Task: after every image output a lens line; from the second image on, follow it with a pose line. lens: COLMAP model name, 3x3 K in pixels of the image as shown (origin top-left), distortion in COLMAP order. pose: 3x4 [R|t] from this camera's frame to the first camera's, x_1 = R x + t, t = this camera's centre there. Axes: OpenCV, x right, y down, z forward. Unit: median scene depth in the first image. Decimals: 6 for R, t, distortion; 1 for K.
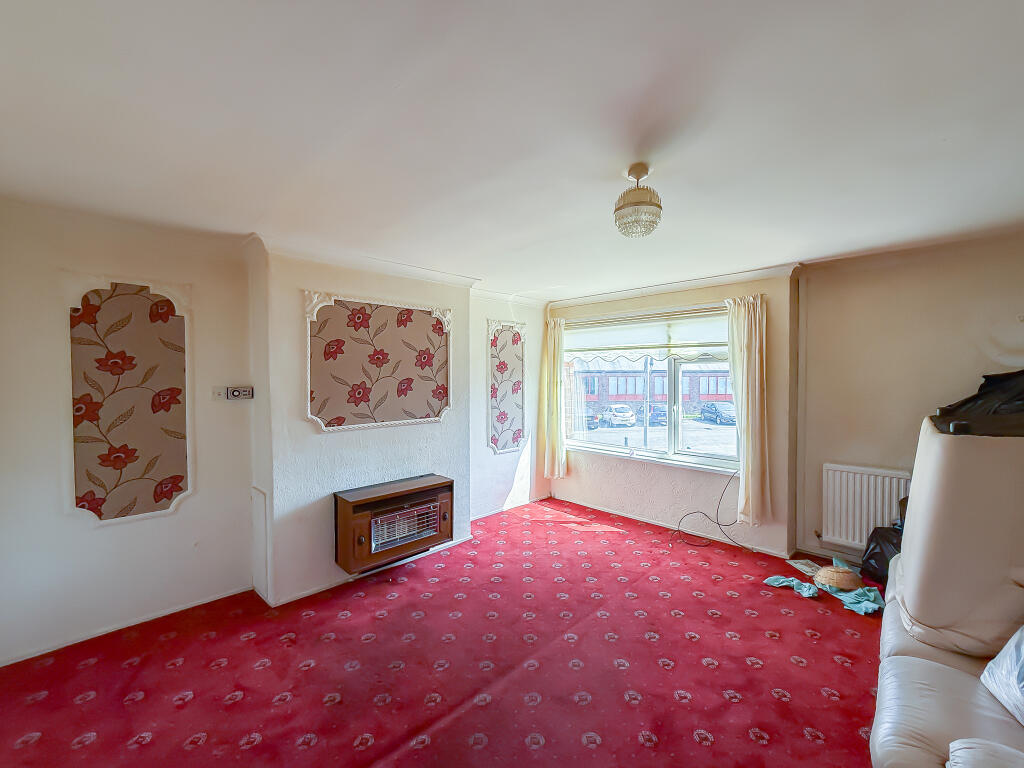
lens RADIAL K [[414.0, 0, 523.8], [0, 414.0, 383.7], [0, 0, 1]] dist [-0.000396, -0.000200]
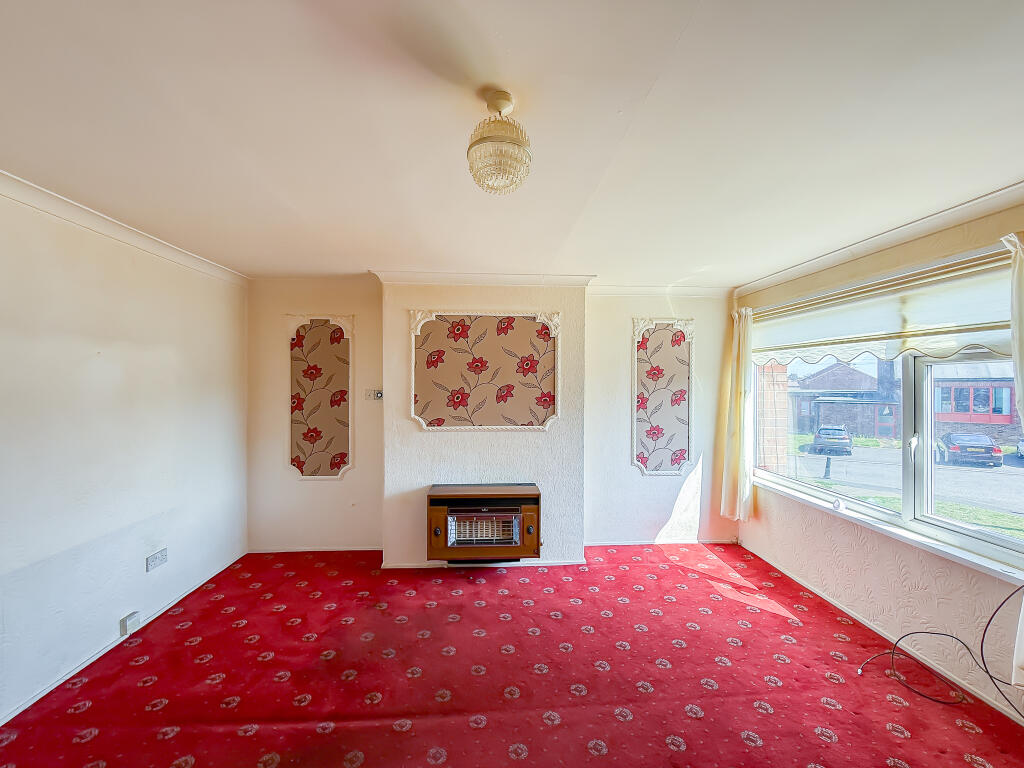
lens RADIAL K [[414.0, 0, 523.8], [0, 414.0, 383.7], [0, 0, 1]] dist [-0.000396, -0.000200]
pose [[0.760098, 0.007694, -0.649762, 0.402208], [-0.019415, 0.999752, -0.010873, -0.005729], [0.649518, 0.020880, 0.760060, 0.250217]]
